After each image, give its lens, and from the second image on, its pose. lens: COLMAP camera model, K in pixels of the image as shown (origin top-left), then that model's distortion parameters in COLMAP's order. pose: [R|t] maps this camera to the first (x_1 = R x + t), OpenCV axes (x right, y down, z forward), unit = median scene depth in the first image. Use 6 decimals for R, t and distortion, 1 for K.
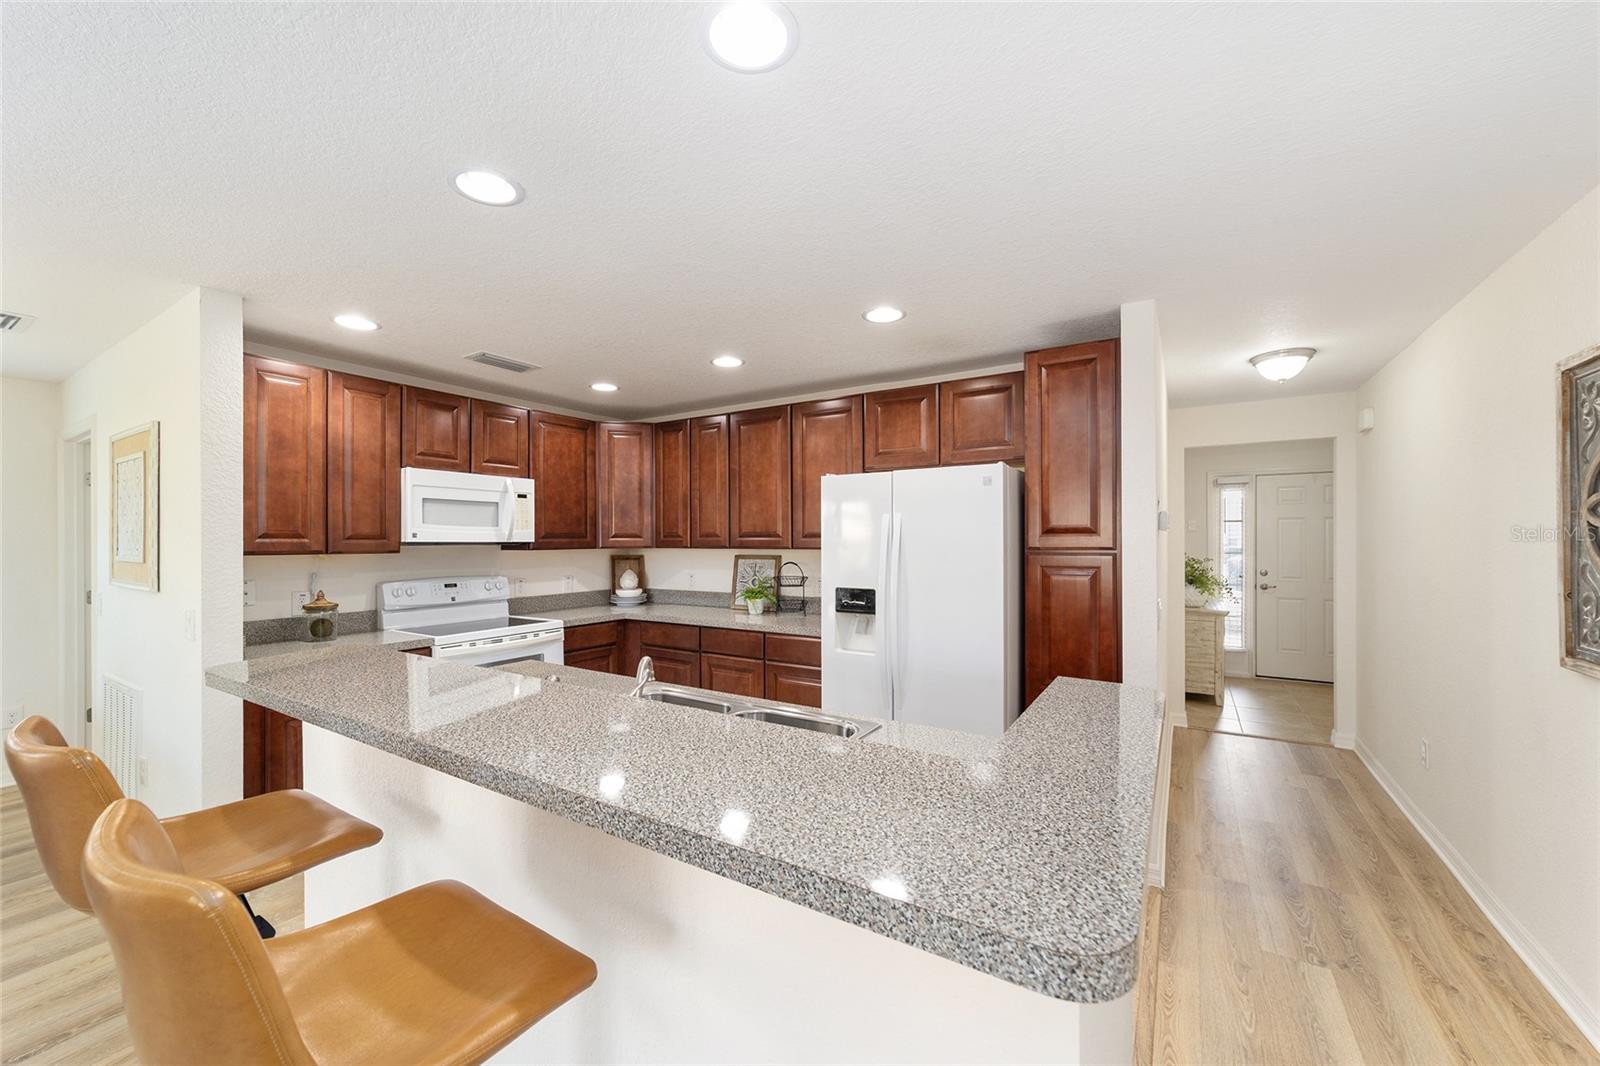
lens RADIAL K [[613.0, 0, 794.2], [0, 613.0, 542.9], [0, 0, 1]] dist [-0.015681, 0.007795]
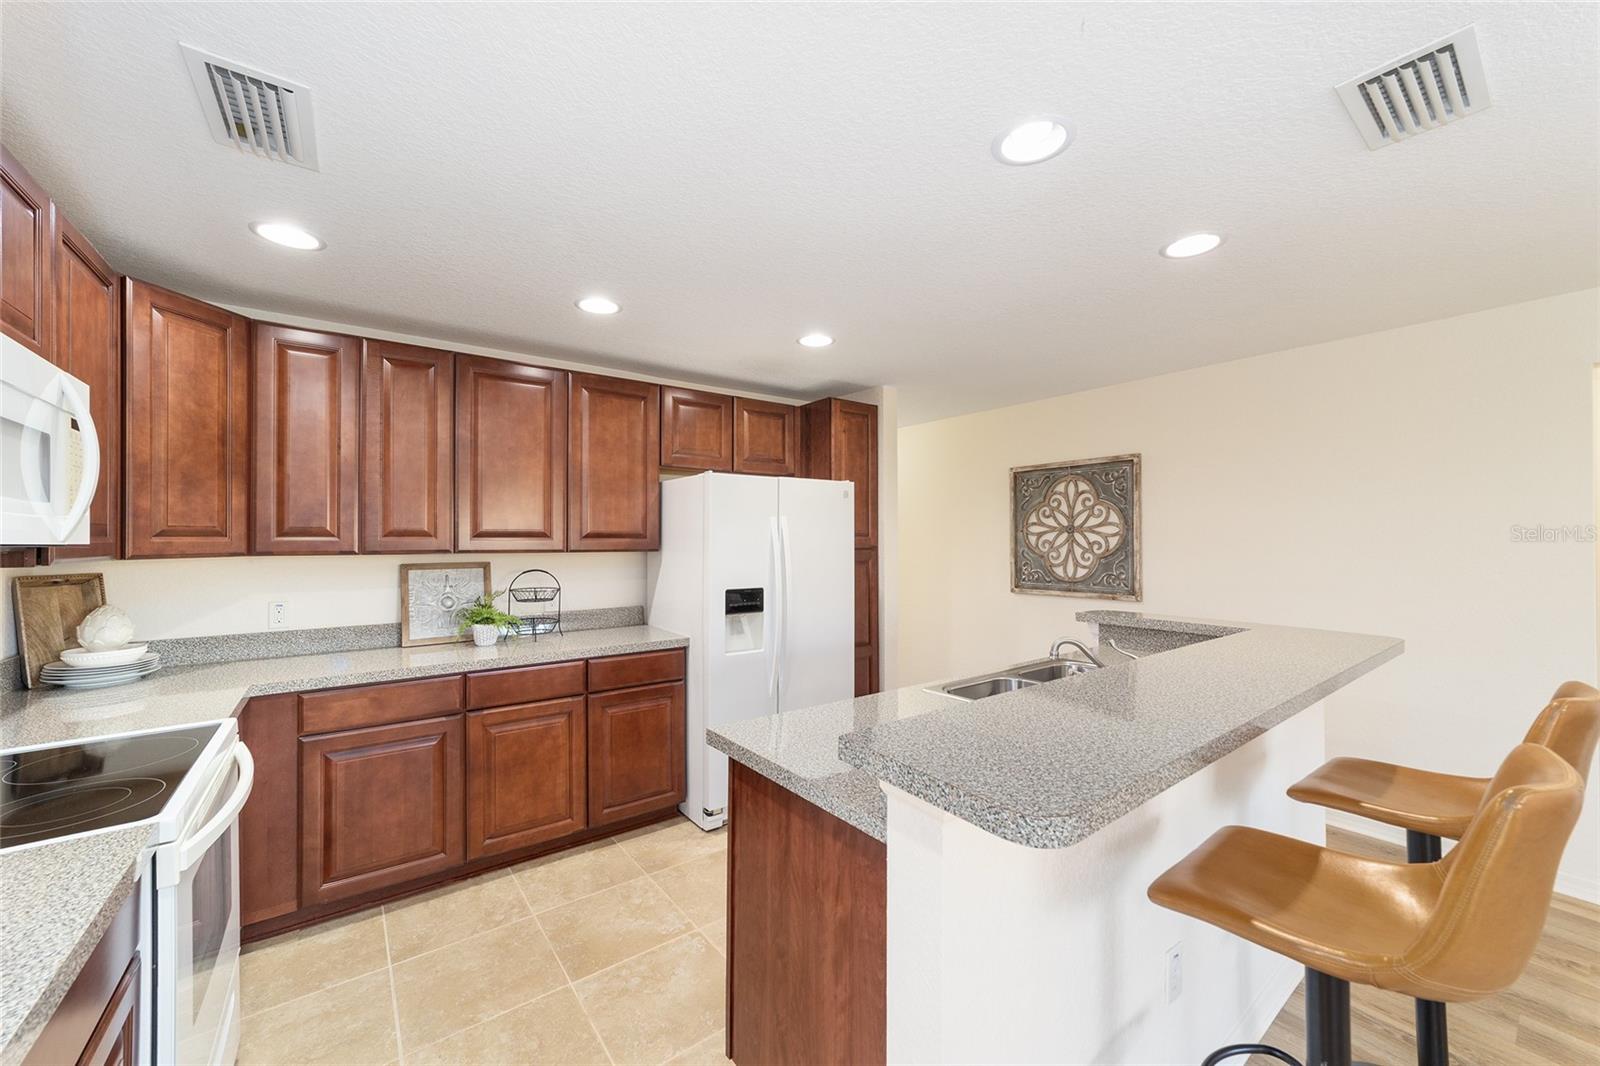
lens RADIAL K [[613.0, 0, 797.3], [0, 613.0, 535.1], [0, 0, 1]] dist [-0.015681, 0.007795]
pose [[0.355115, 0.011849, 0.934747, -0.633063], [0.006611, 0.999863, -0.015186, 0.001765], [-0.934799, 0.011573, 0.354988, 0.438144]]
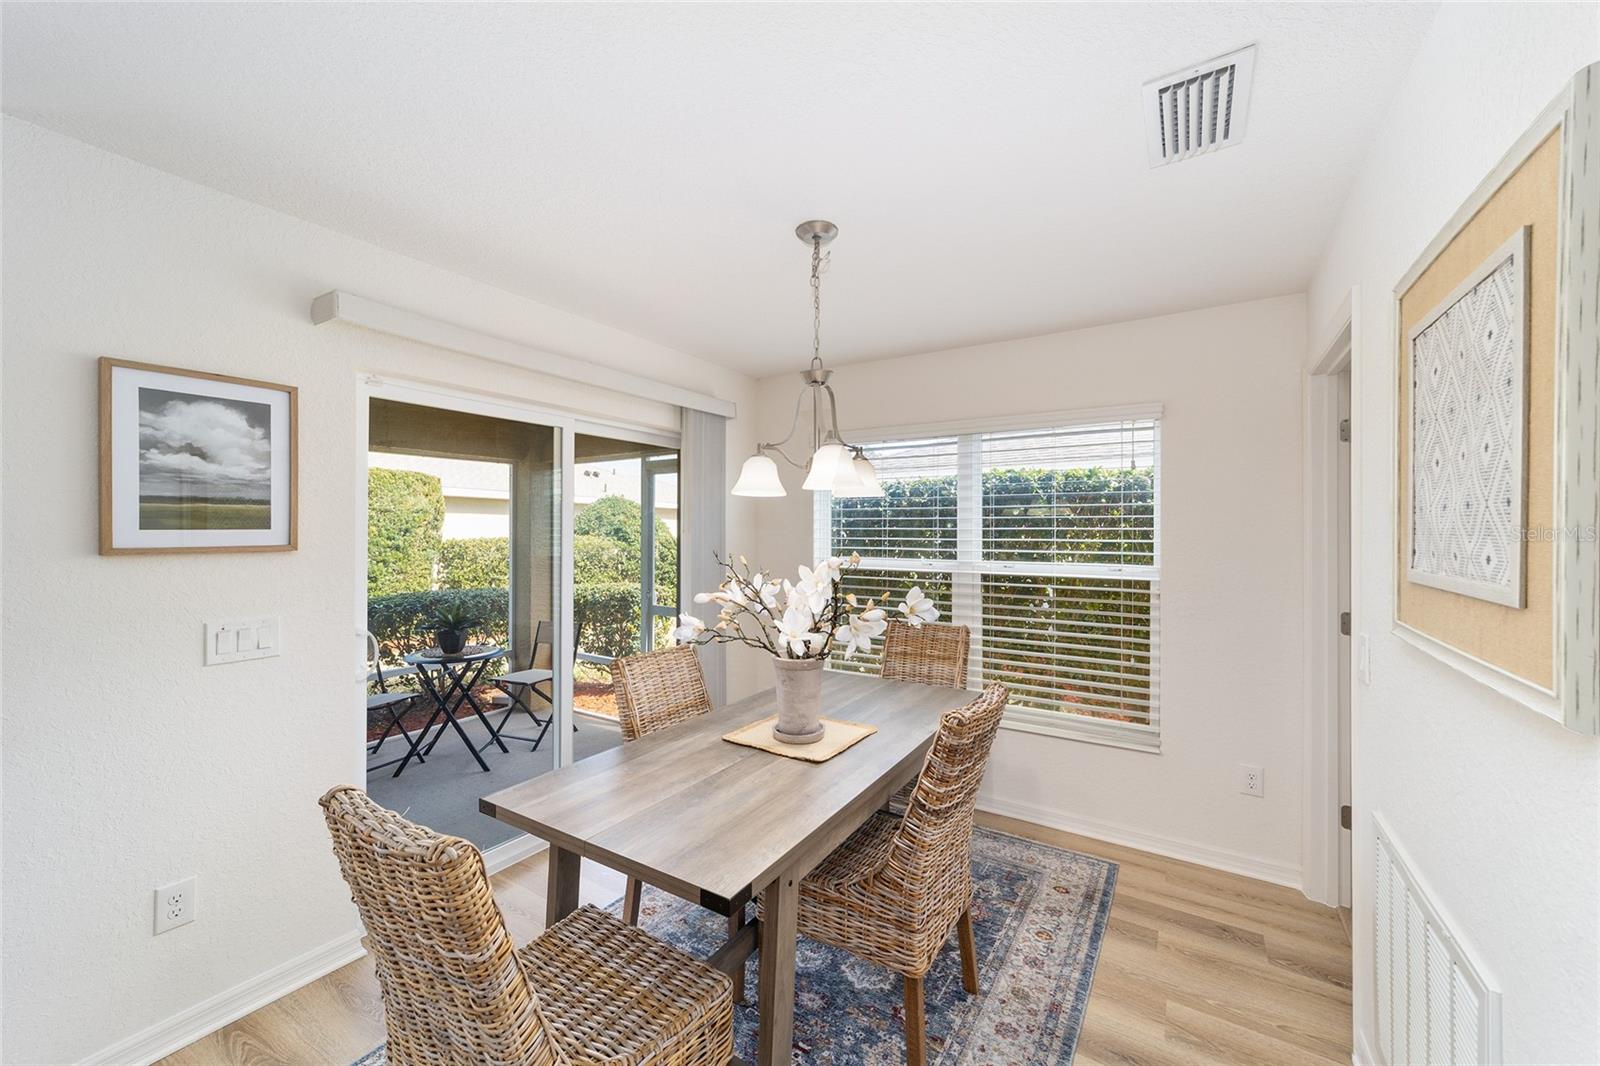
lens RADIAL K [[613.0, 0, 795.6], [0, 613.0, 529.1], [0, 0, 1]] dist [-0.015681, 0.007795]
pose [[-0.013030, 0.002071, -0.999913, -0.540906], [-0.006866, 0.999974, 0.002160, -0.002869], [0.999892, 0.006894, -0.013016, 0.455348]]
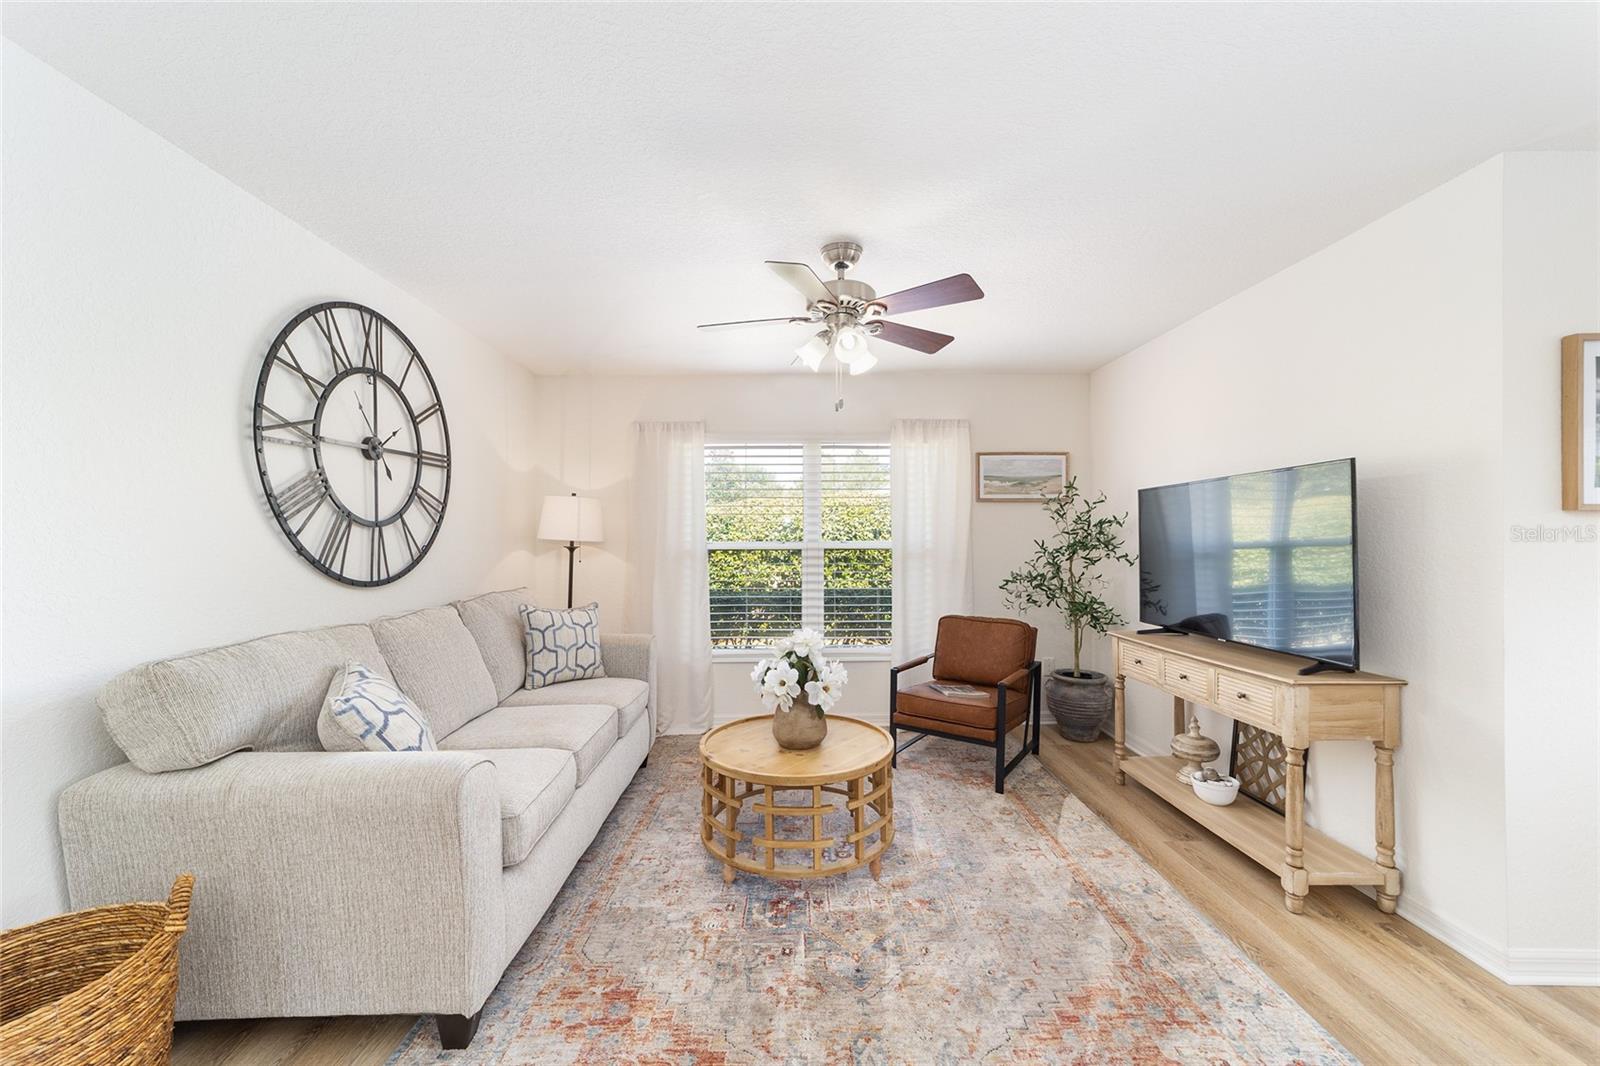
lens RADIAL K [[613.0, 0, 797.6], [0, 613.0, 536.7], [0, 0, 1]] dist [-0.015681, 0.007795]
pose [[-0.835495, 0.008367, -0.549435, -0.200657], [0.004962, 0.999958, 0.007682, 0.032567], [0.549476, 0.003692, -0.835501, 0.050723]]
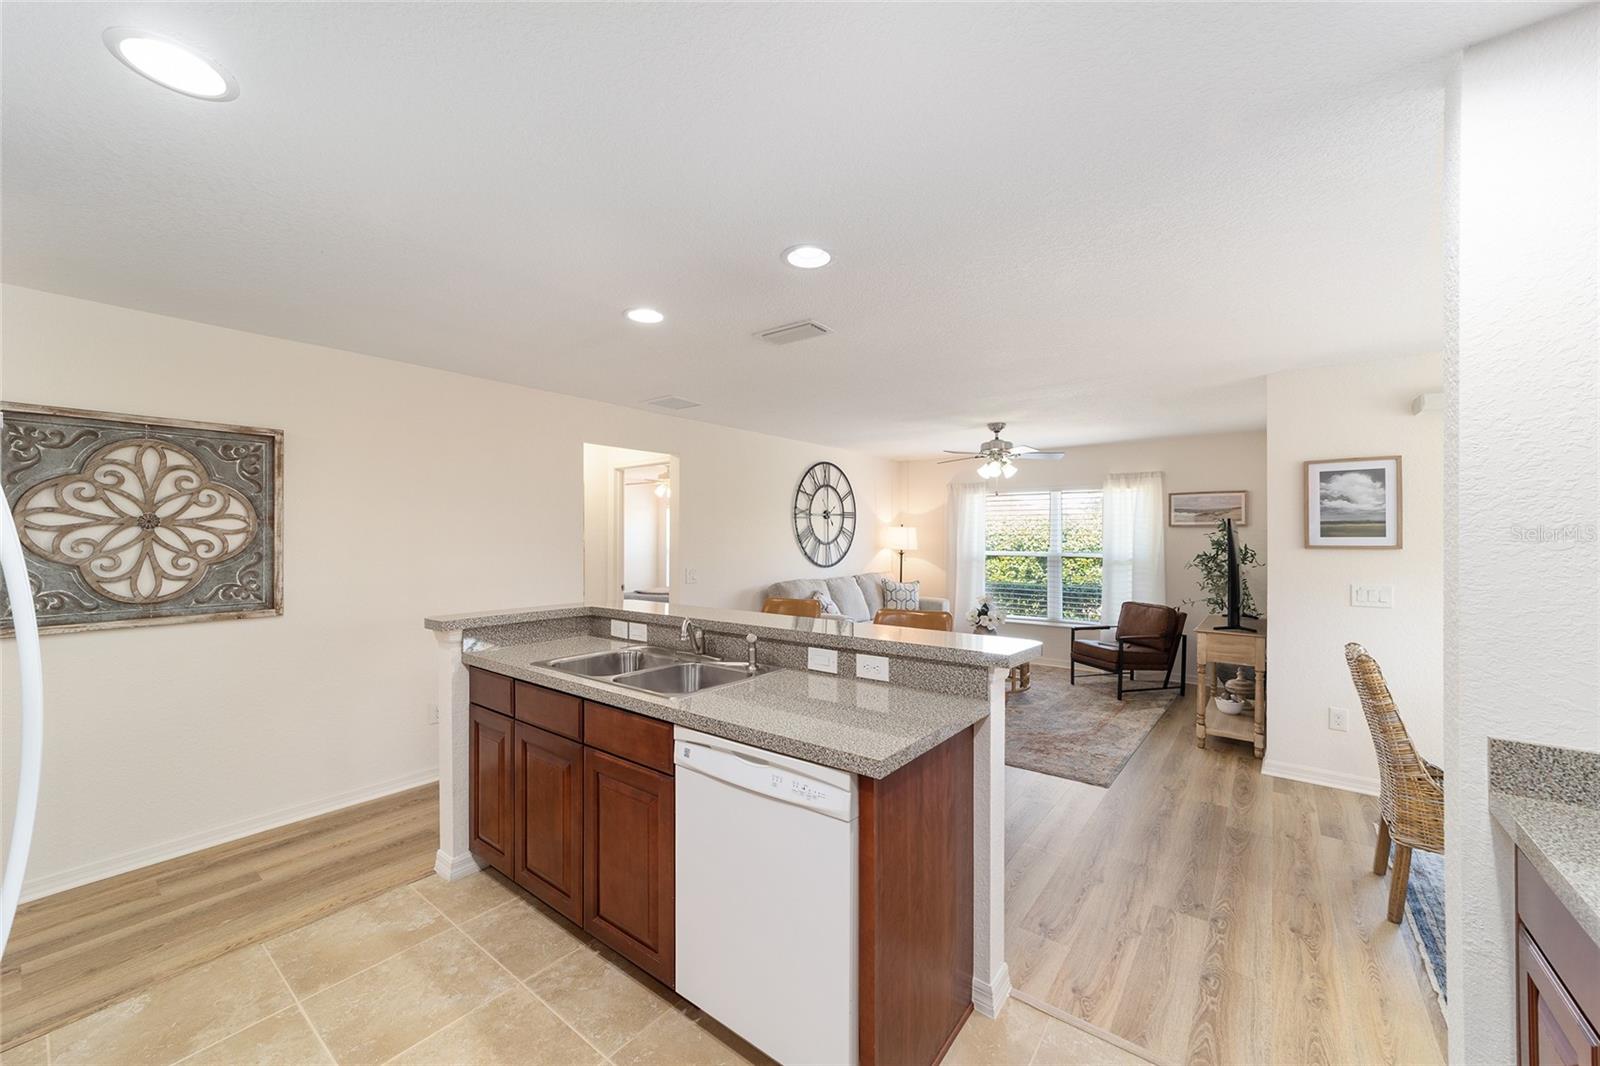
lens RADIAL K [[613.0, 0, 795.8], [0, 613.0, 534.6], [0, 0, 1]] dist [-0.015681, 0.007795]
pose [[-0.995385, 0.002992, 0.095917, -0.258817], [0.003130, 0.999994, 0.001289, -0.005847], [-0.095913, 0.001583, -0.995388, 0.981847]]
